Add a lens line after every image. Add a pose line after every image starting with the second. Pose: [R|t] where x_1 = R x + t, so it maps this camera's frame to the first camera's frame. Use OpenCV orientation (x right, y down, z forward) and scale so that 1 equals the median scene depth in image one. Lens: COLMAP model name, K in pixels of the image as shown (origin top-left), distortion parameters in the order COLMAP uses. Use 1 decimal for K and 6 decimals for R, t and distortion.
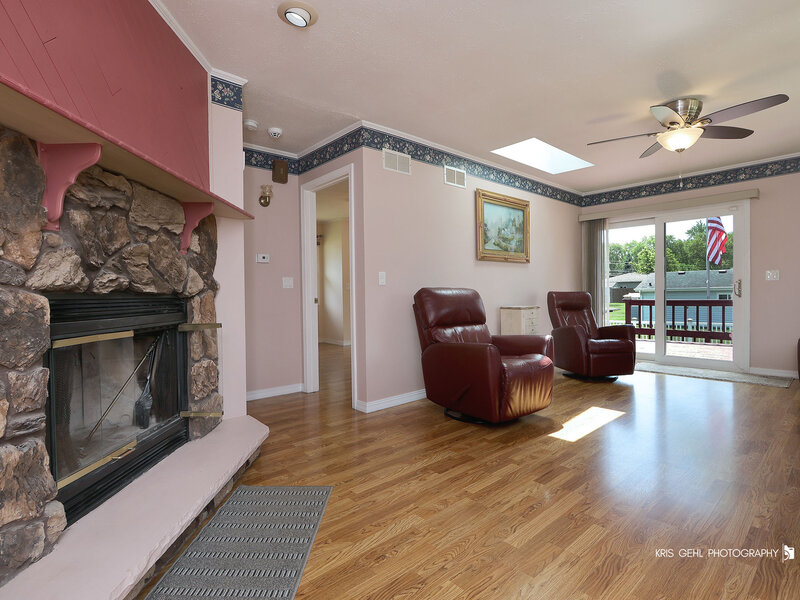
lens RADIAL K [[411.6, 0, 399.4], [0, 411.6, 307.7], [0, 0, 1]] dist [-0.000136, -0.000182]
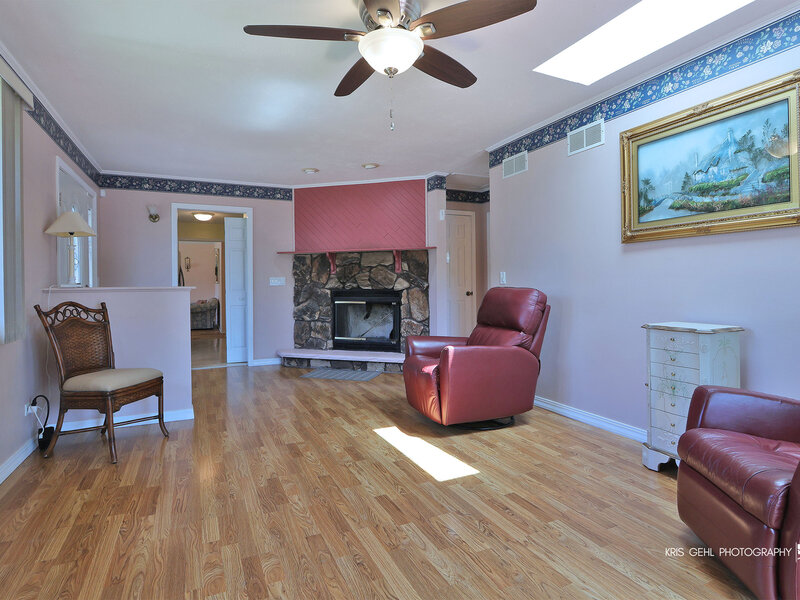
lens RADIAL K [[426.8, 0, 409.4], [0, 426.8, 303.3], [0, 0, 1]] dist [-0.004988, 0.000894]
pose [[-0.253221, 0.057452, -0.965701, 1.119231], [-0.024276, 0.997543, 0.065712, -0.071120], [0.967104, 0.040083, -0.251204, 1.027980]]
